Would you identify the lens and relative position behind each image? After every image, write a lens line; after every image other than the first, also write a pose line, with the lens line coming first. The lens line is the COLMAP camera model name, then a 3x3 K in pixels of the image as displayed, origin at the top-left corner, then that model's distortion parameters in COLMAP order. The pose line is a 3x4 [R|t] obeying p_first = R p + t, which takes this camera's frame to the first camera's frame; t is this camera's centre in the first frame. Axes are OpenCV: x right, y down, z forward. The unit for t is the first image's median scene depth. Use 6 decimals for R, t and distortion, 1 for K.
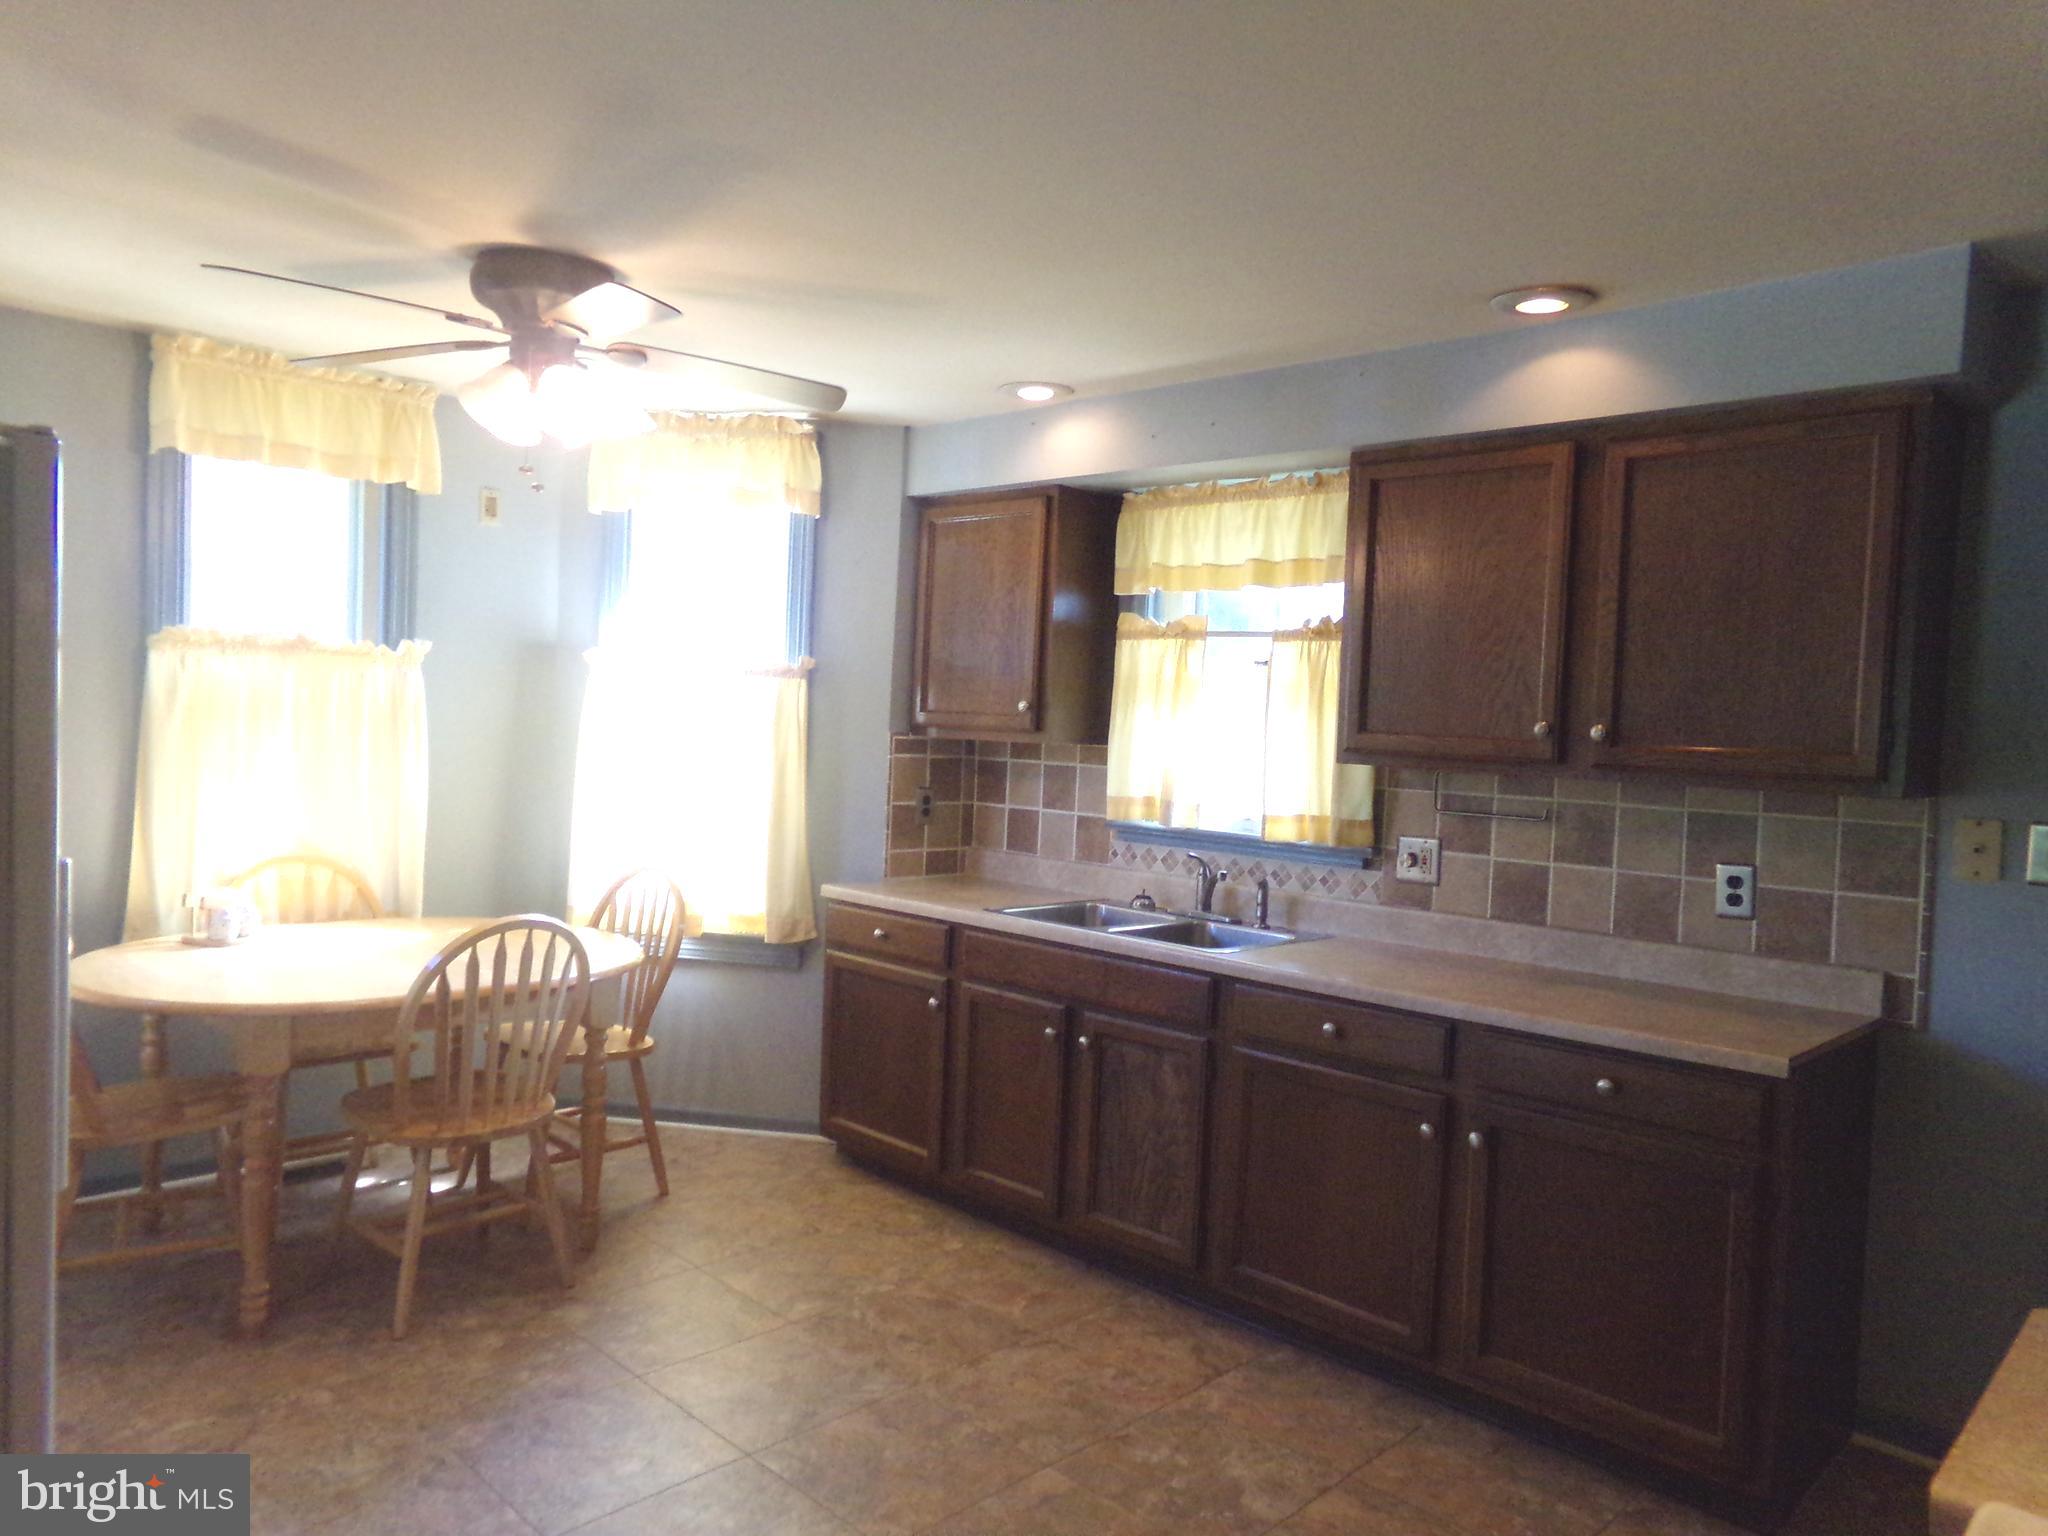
lens RADIAL K [[1415.4, 0, 1037.1], [0, 1415.4, 779.2], [0, 0, 1]] dist [-0.059764, 0.103768]
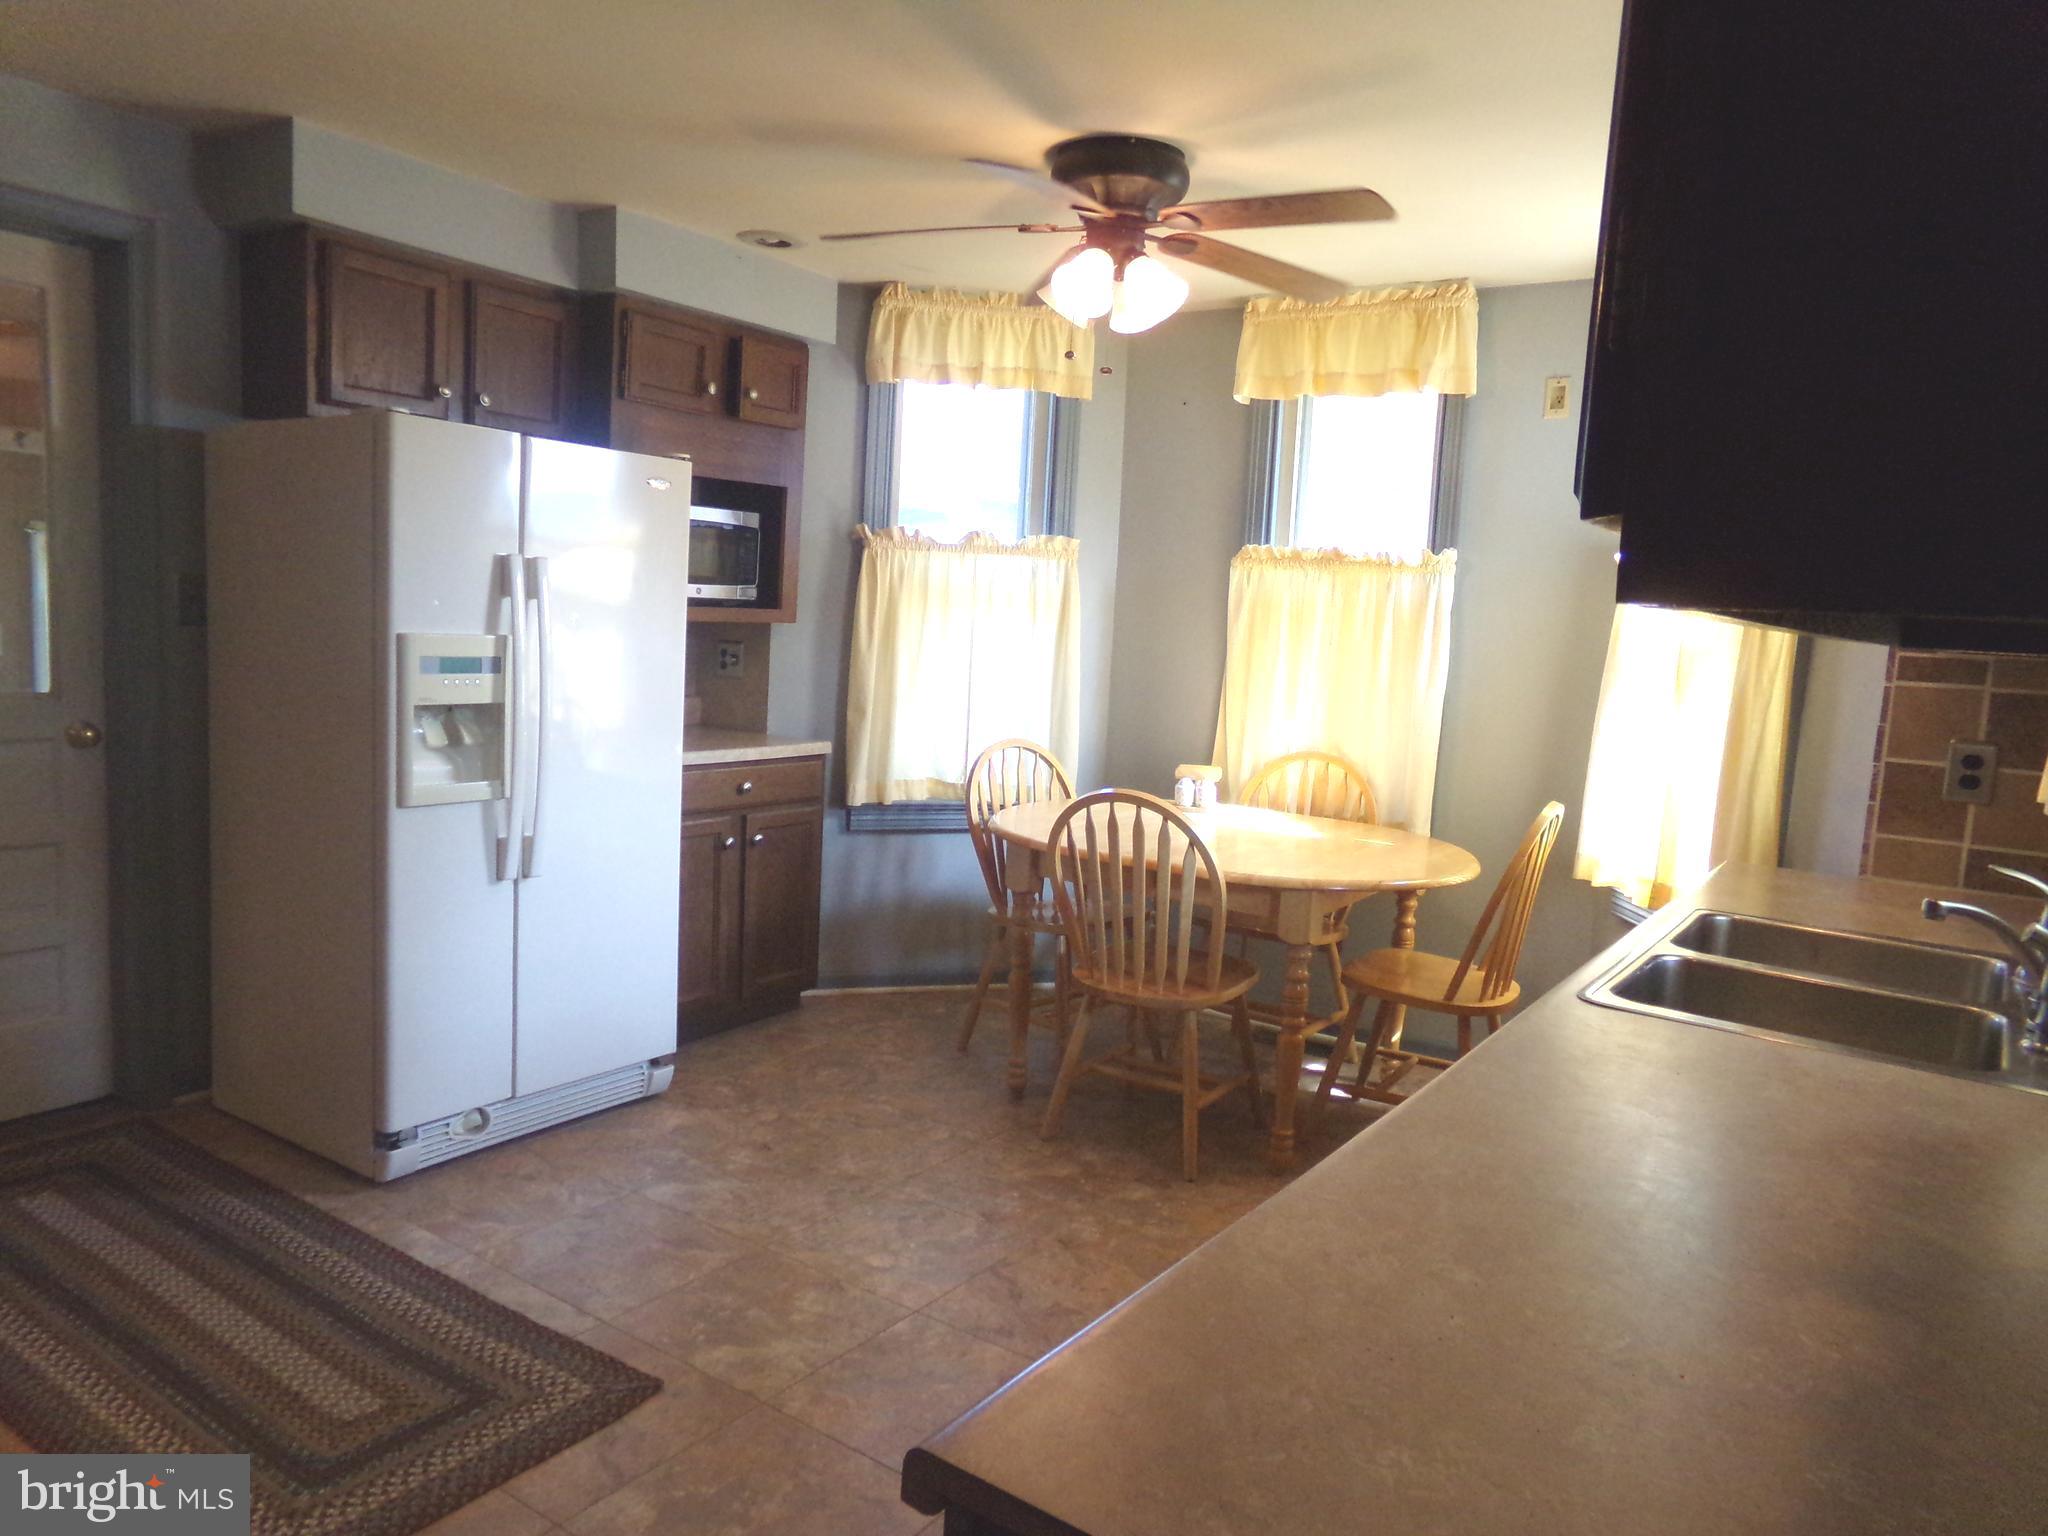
lens RADIAL K [[1415.4, 0, 1016.2], [0, 1415.4, 774.6], [0, 0, 1]] dist [-0.059764, 0.103768]
pose [[0.151010, 0.078594, -0.985403, 0.548582], [-0.088661, 0.993894, 0.065684, 0.020585], [0.984548, 0.077448, 0.157056, 0.635544]]
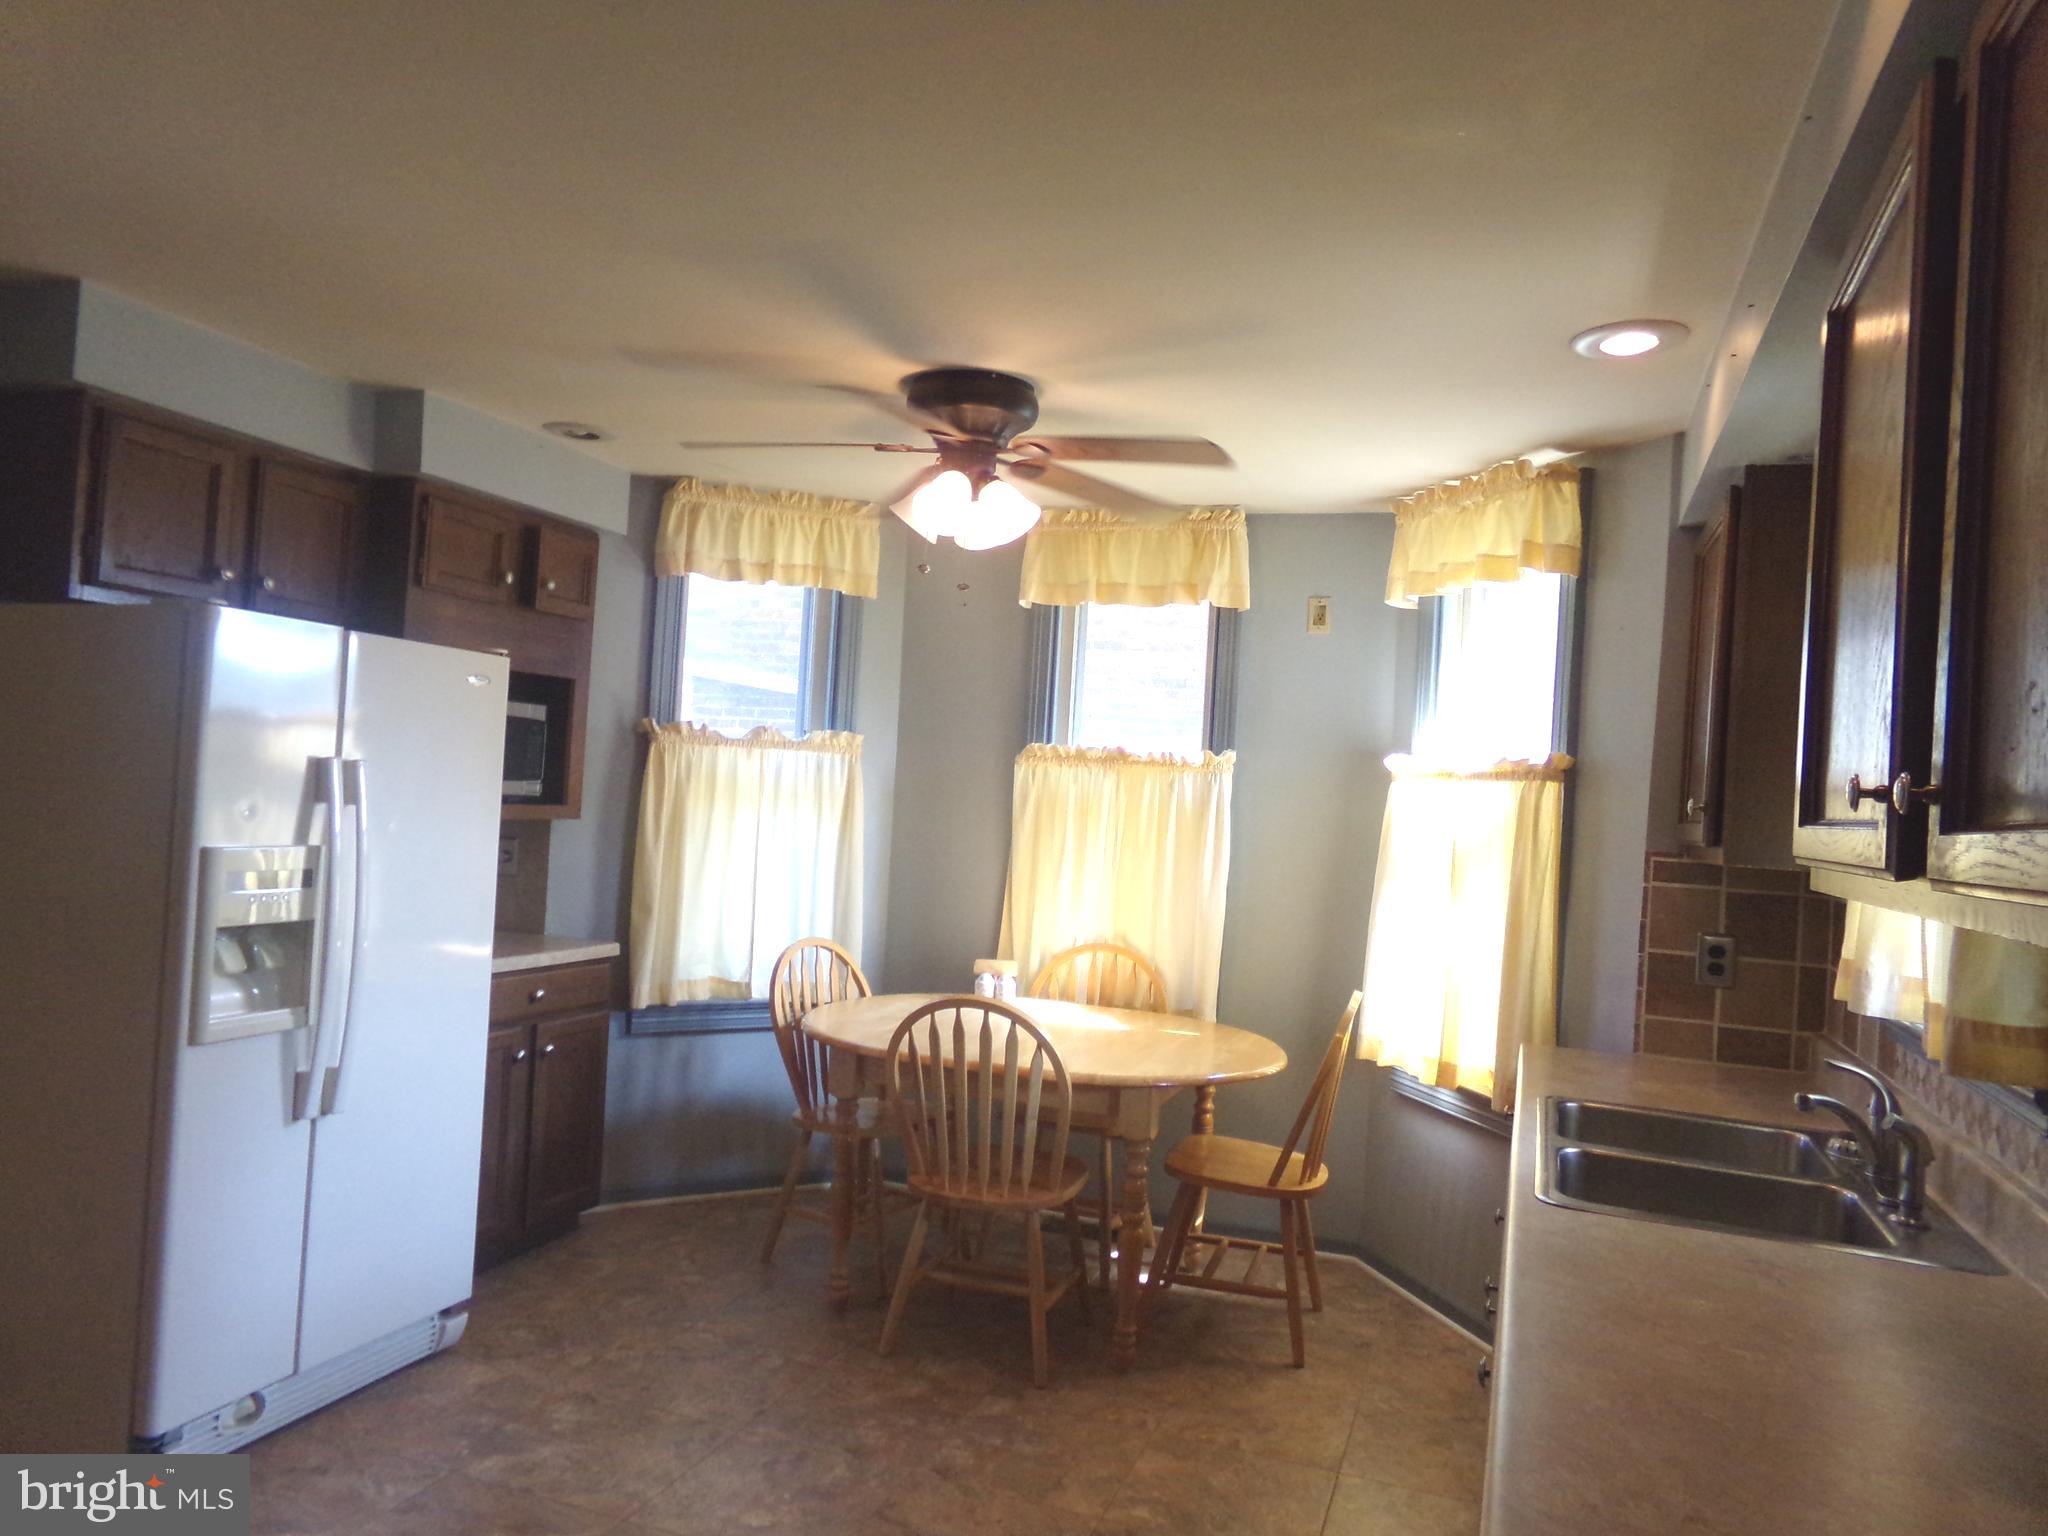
lens RADIAL K [[1415.4, 0, 1021.9], [0, 1415.4, 787.0], [0, 0, 1]] dist [-0.059764, 0.103768]
pose [[0.395190, -0.025083, -0.918257, 0.520196], [-0.079499, 0.994943, -0.061392, 0.004484], [0.915153, 0.097262, 0.391197, 0.510443]]
